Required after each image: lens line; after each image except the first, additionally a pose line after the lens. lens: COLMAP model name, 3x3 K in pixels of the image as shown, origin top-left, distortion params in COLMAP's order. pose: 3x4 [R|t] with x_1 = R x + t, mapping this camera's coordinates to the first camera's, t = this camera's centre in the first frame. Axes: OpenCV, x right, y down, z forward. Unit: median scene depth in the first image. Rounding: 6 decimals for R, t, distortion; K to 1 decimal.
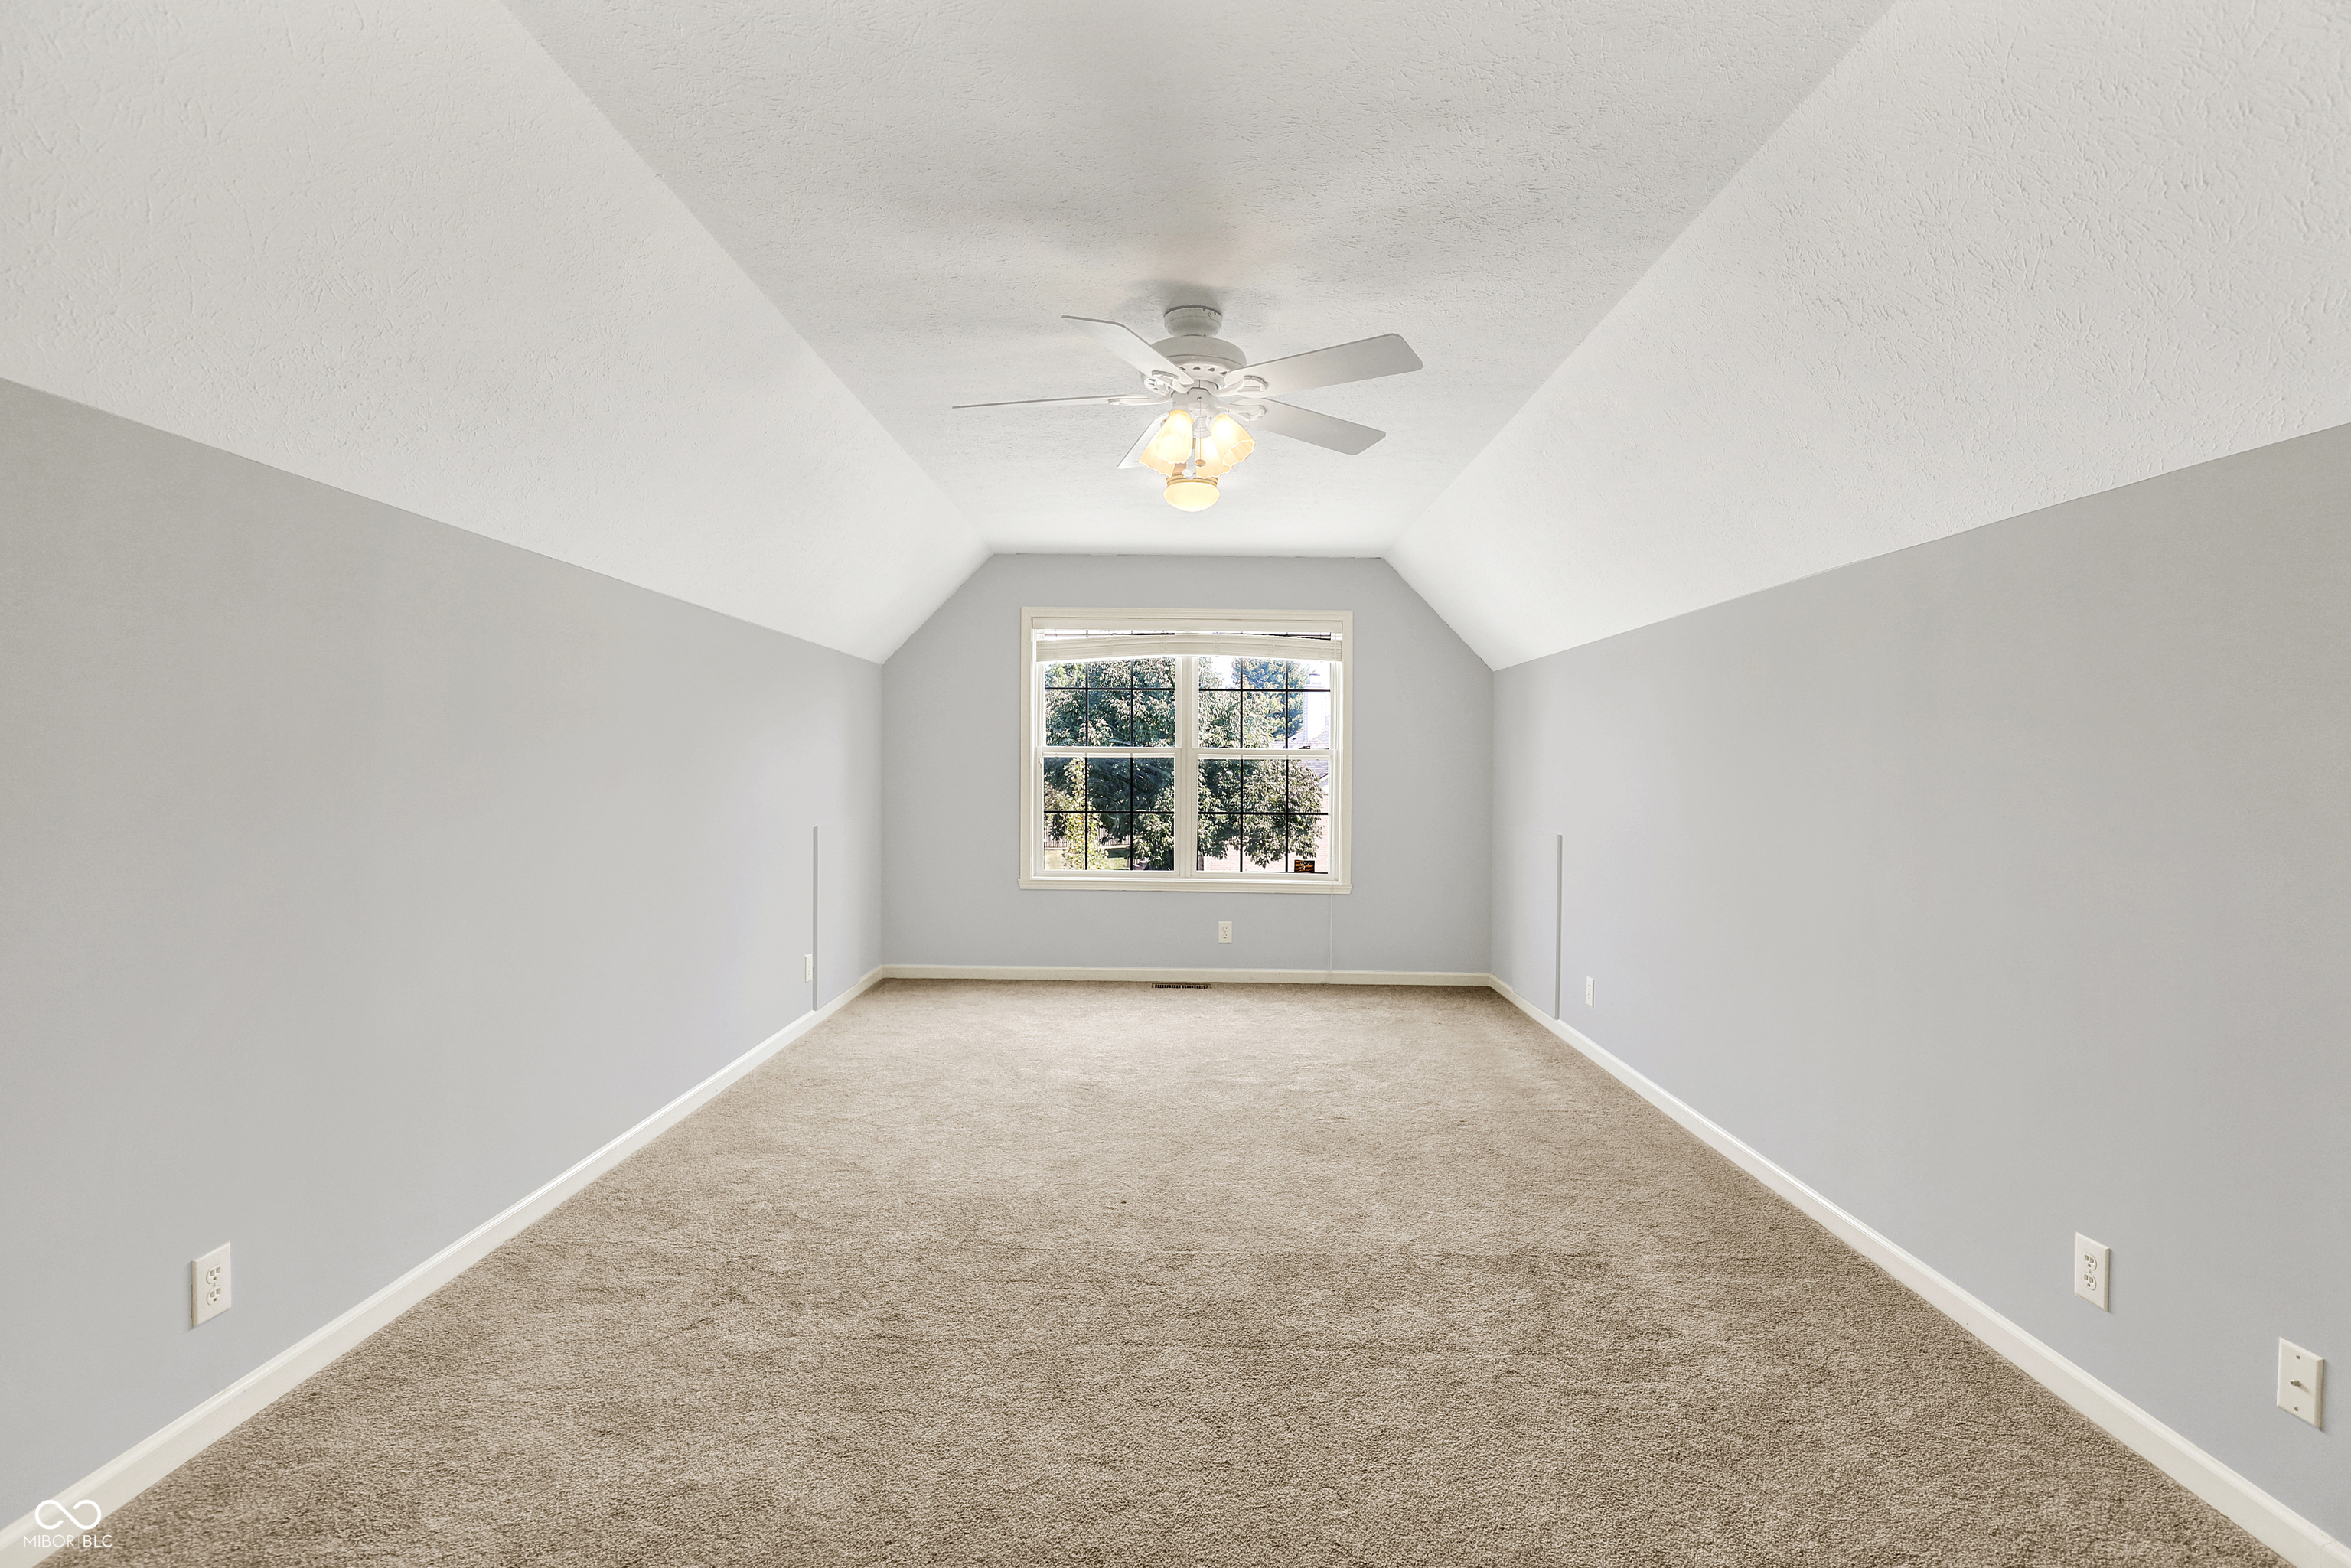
lens RADIAL K [[1124.5, 0, 1191.0], [0, 1124.5, 790.4], [0, 0, 1]] dist [-0.018348, 0.000177]
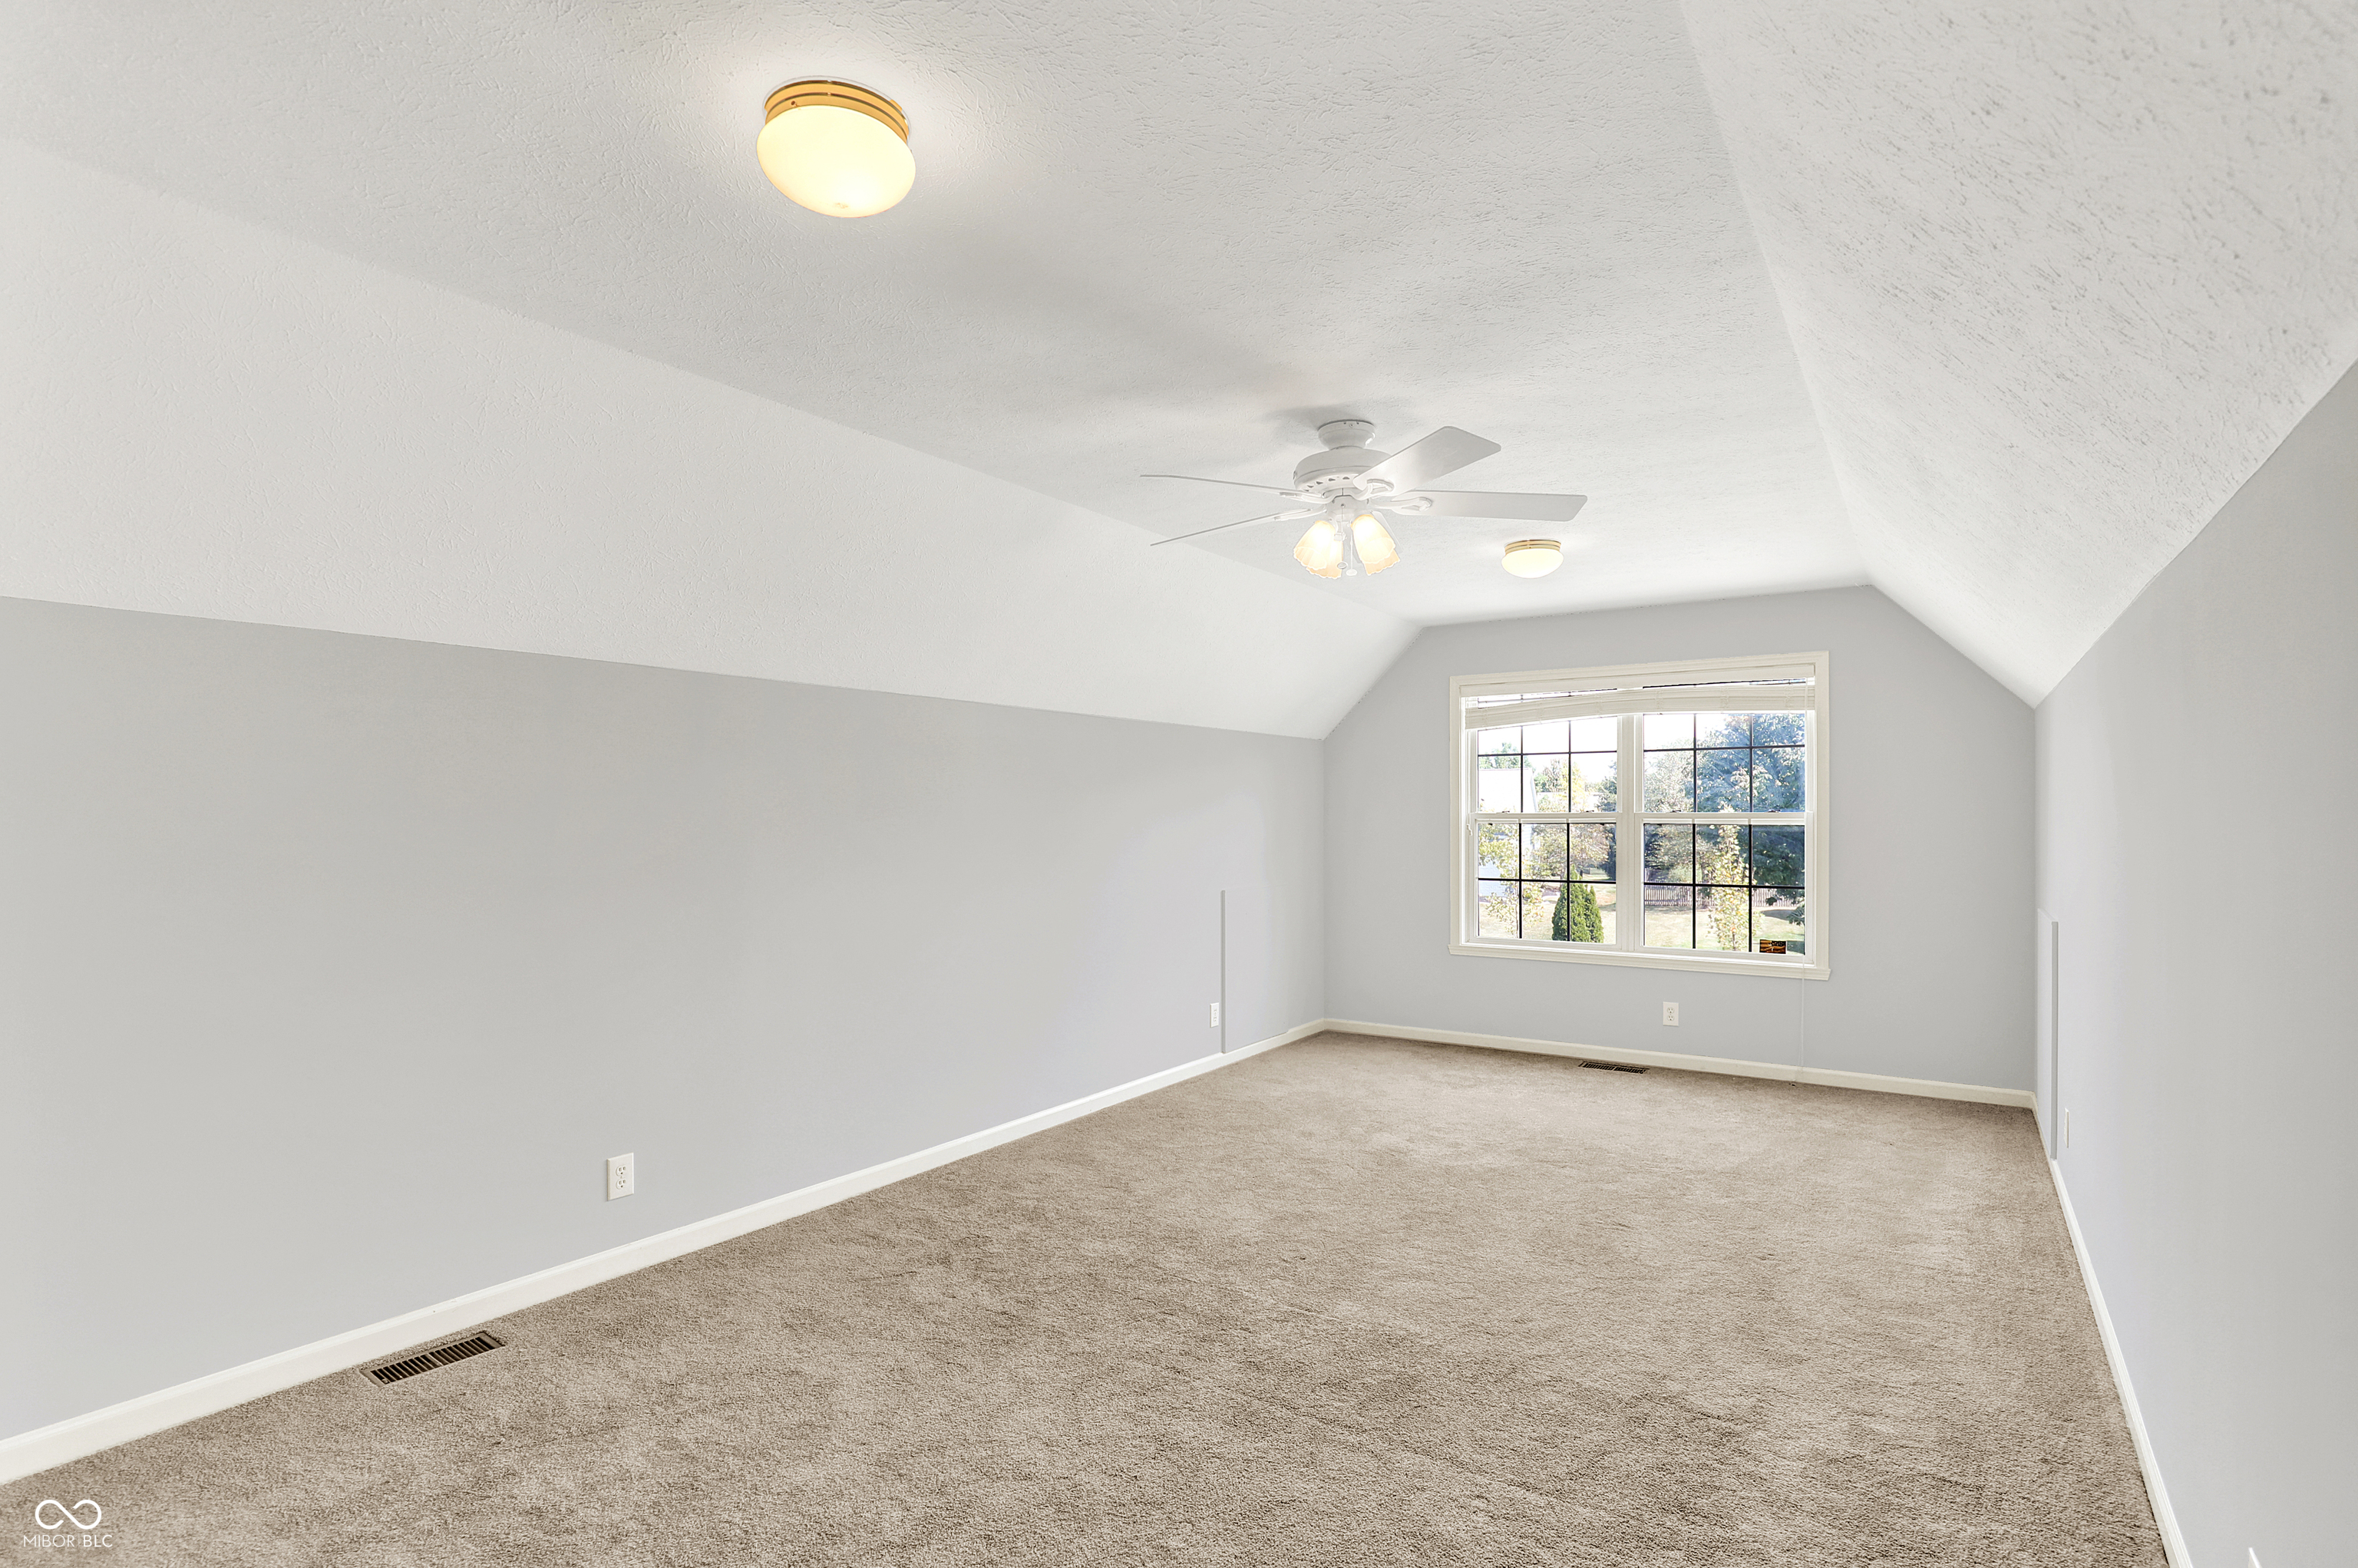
lens RADIAL K [[1129.3, 0, 1182.6], [0, 1129.3, 806.6], [0, 0, 1]] dist [-0.020825, 0.000961]
pose [[0.840072, -0.016276, -0.542231, 0.324384], [-0.001245, 0.999489, -0.031930, -0.021090], [0.542474, 0.027499, 0.839622, 0.021211]]
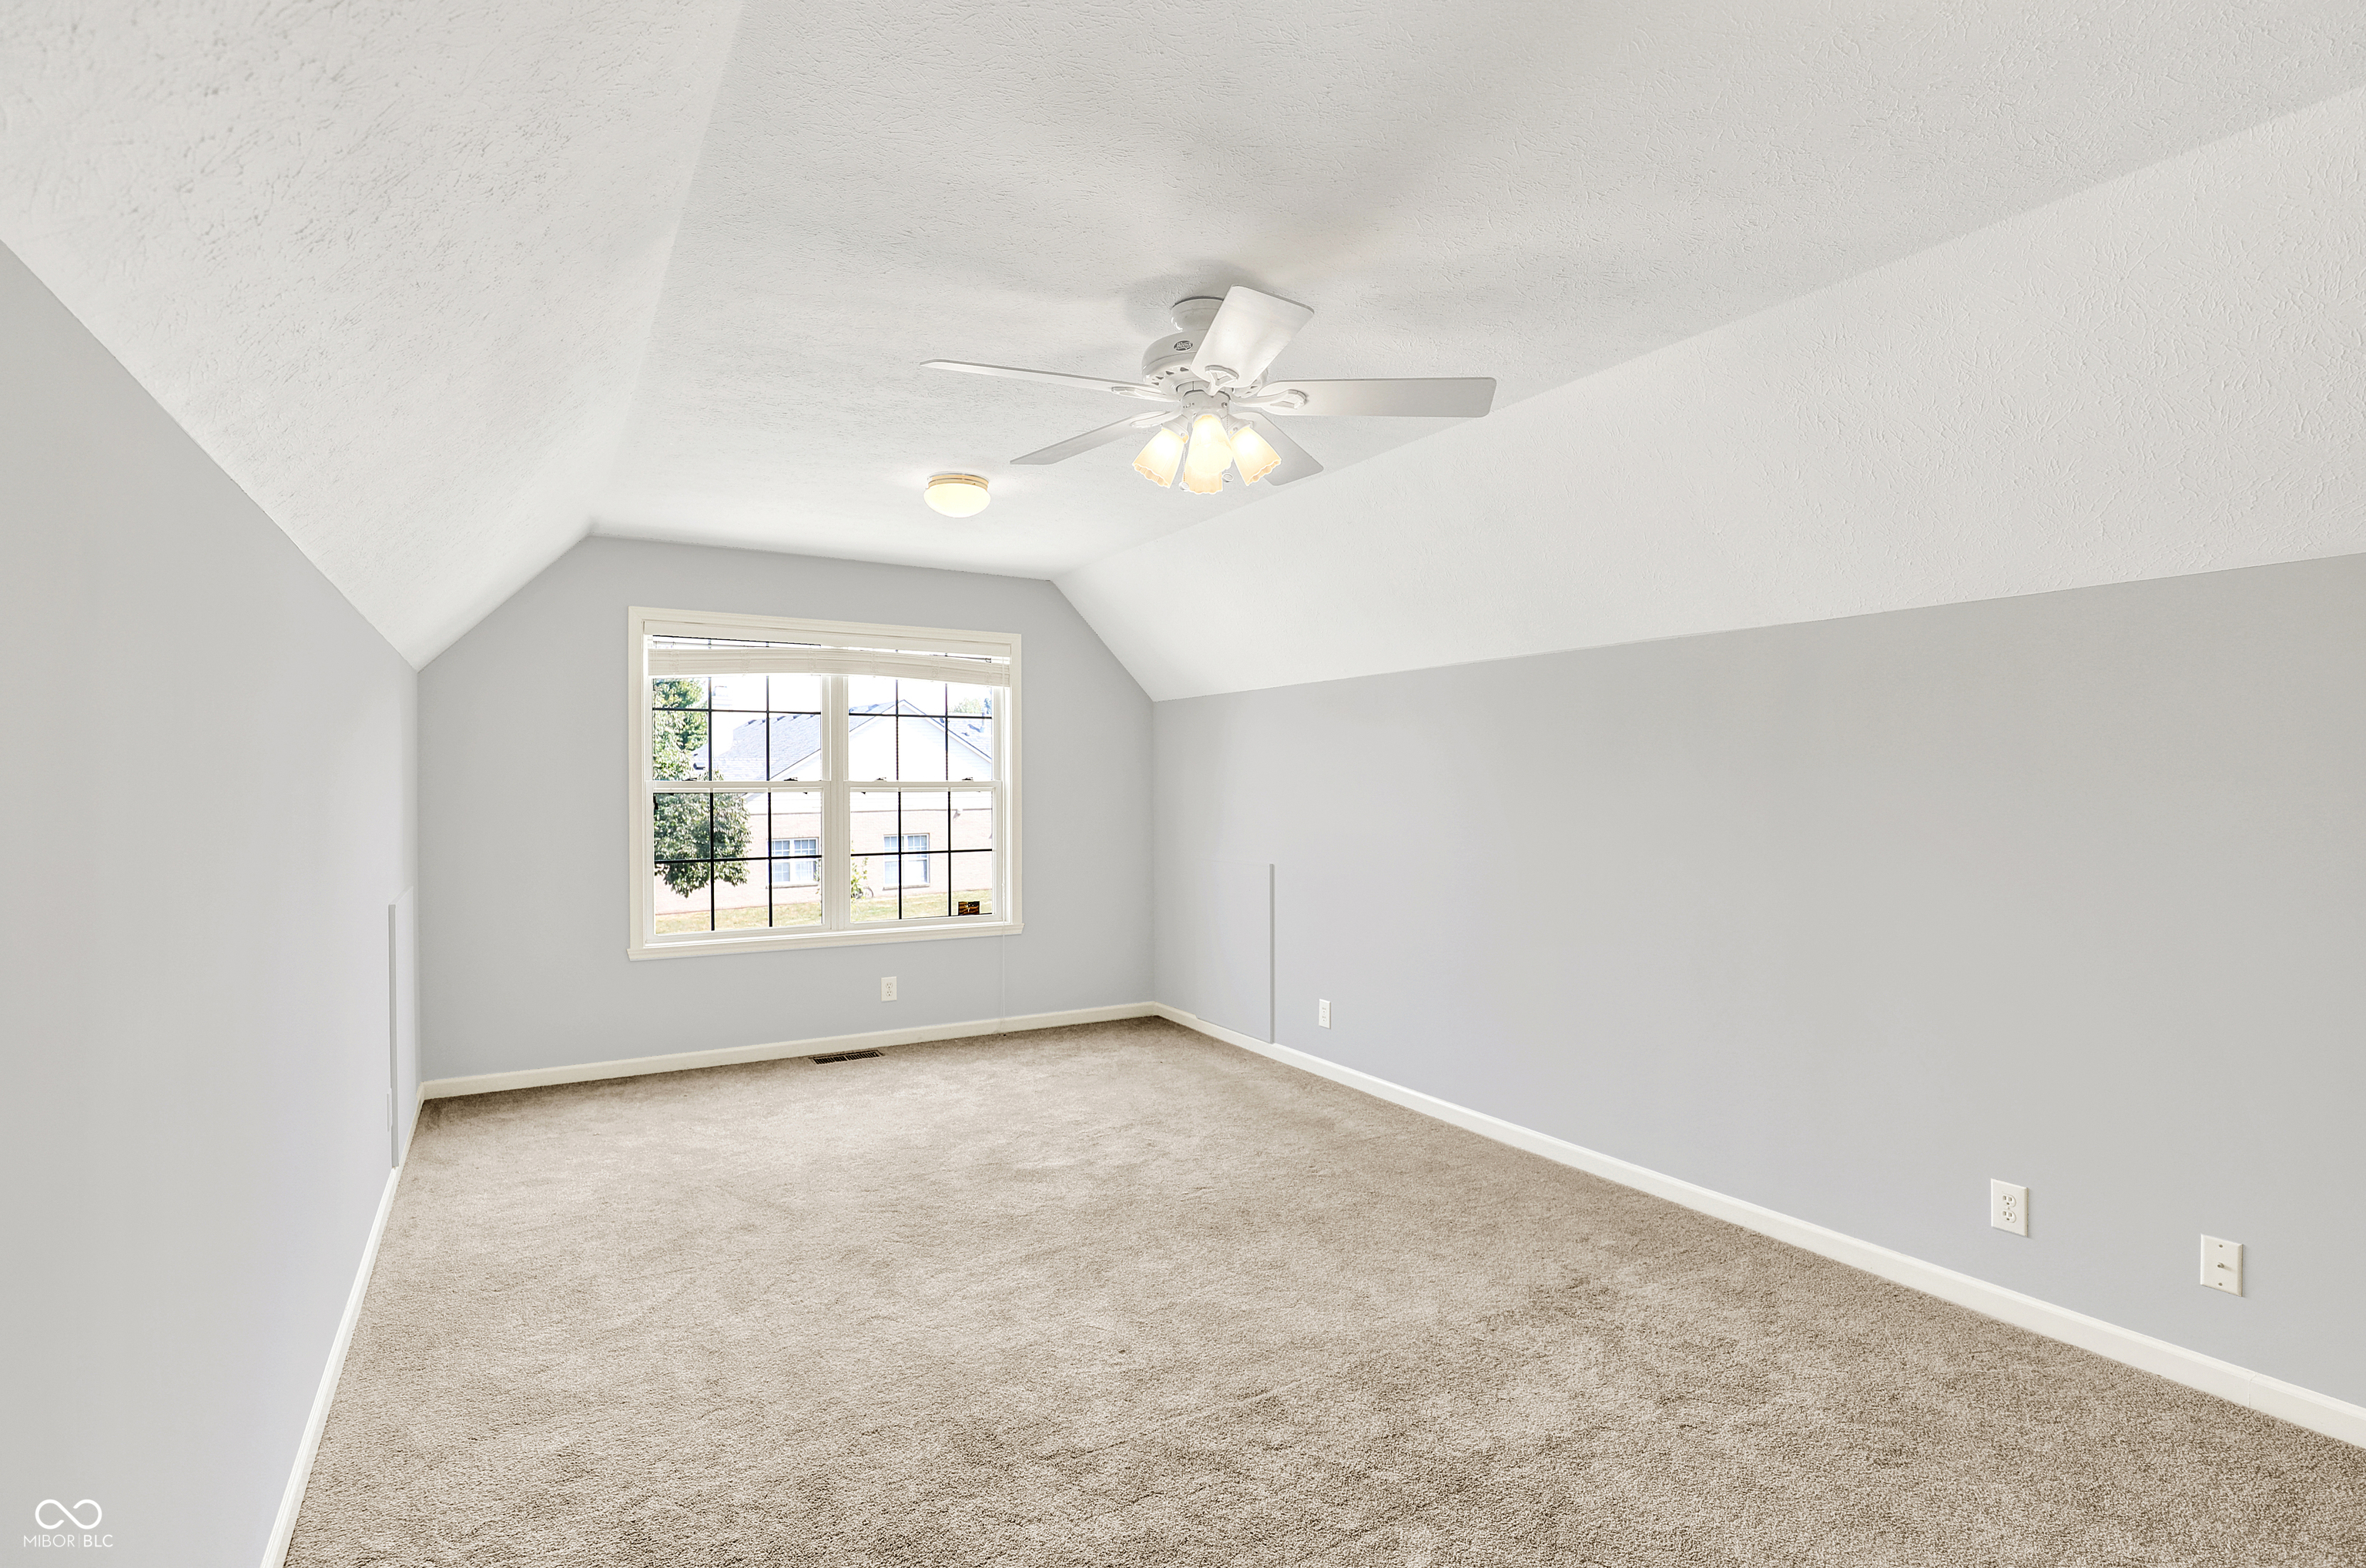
lens RADIAL K [[1108.5, 0, 1232.0], [0, 1108.5, 772.7], [0, 0, 1]] dist [-0.023352, 0.001058]
pose [[0.857266, -0.006659, 0.514831, -0.305480], [0.021702, 0.999495, -0.023209, -0.029208], [-0.514416, 0.031069, 0.856978, 0.187250]]
